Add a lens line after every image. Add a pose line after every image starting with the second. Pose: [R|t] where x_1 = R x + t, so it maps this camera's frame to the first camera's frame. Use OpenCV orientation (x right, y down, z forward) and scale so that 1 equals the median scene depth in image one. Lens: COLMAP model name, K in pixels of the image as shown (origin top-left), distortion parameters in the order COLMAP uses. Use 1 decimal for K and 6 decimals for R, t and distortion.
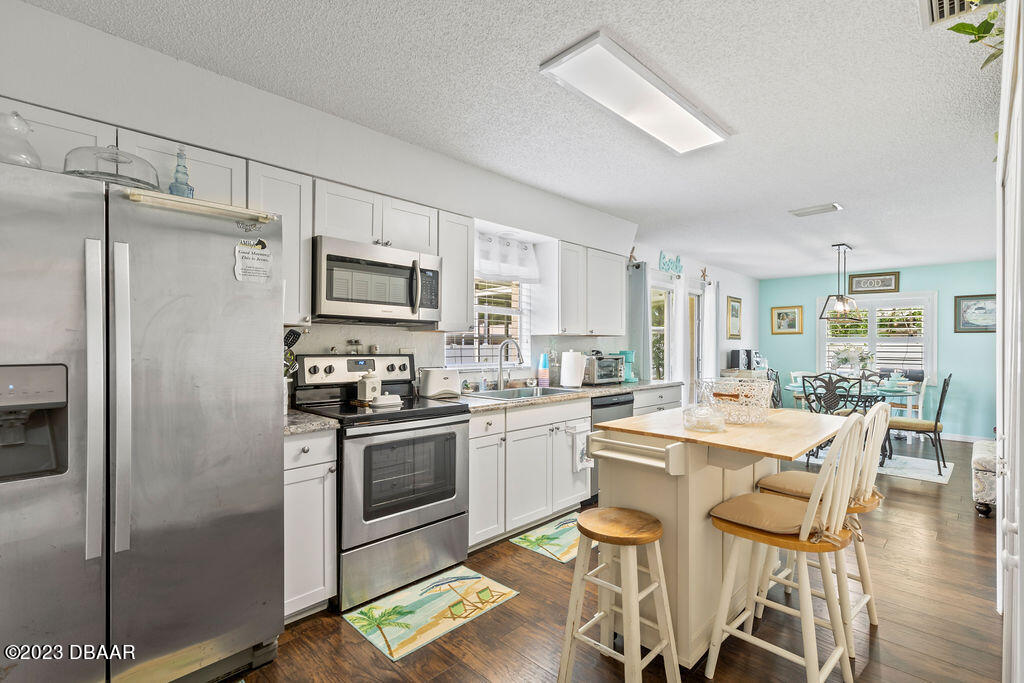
lens RADIAL K [[466.6, 0, 515.6], [0, 466.6, 342.7], [0, 0, 1]] dist [0.013289, 0.000263]
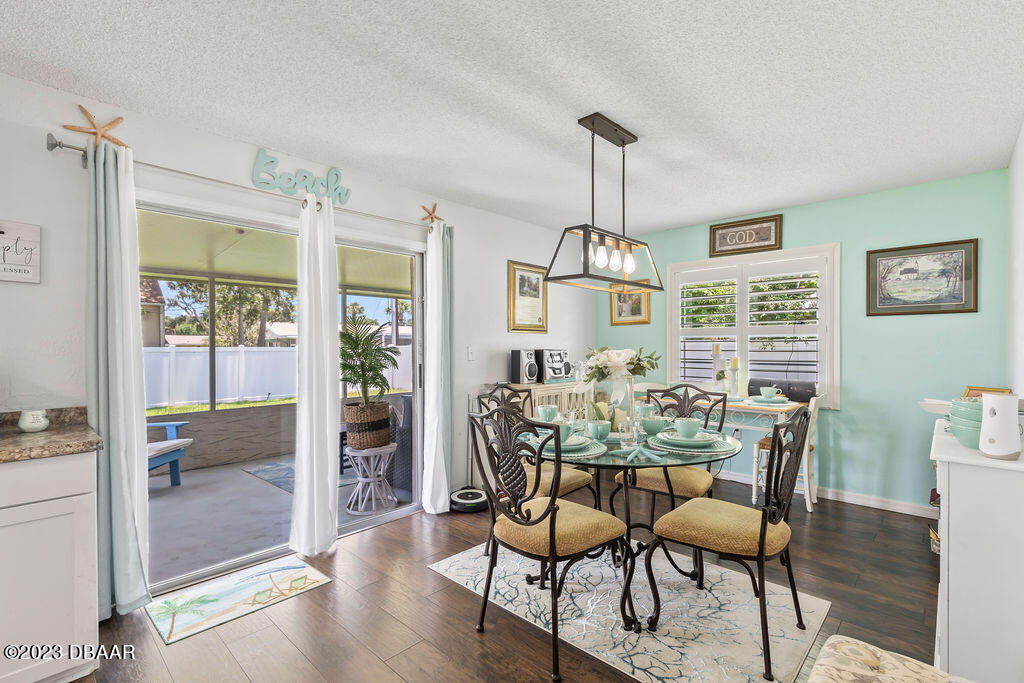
lens RADIAL K [[466.6, 0, 505.4], [0, 466.6, 347.1], [0, 0, 1]] dist [0.013289, 0.000263]
pose [[0.999690, -0.010255, 0.022696, 0.451191], [0.010094, 0.999923, 0.007173, 0.007747], [-0.022768, -0.006942, 0.999717, 0.416059]]
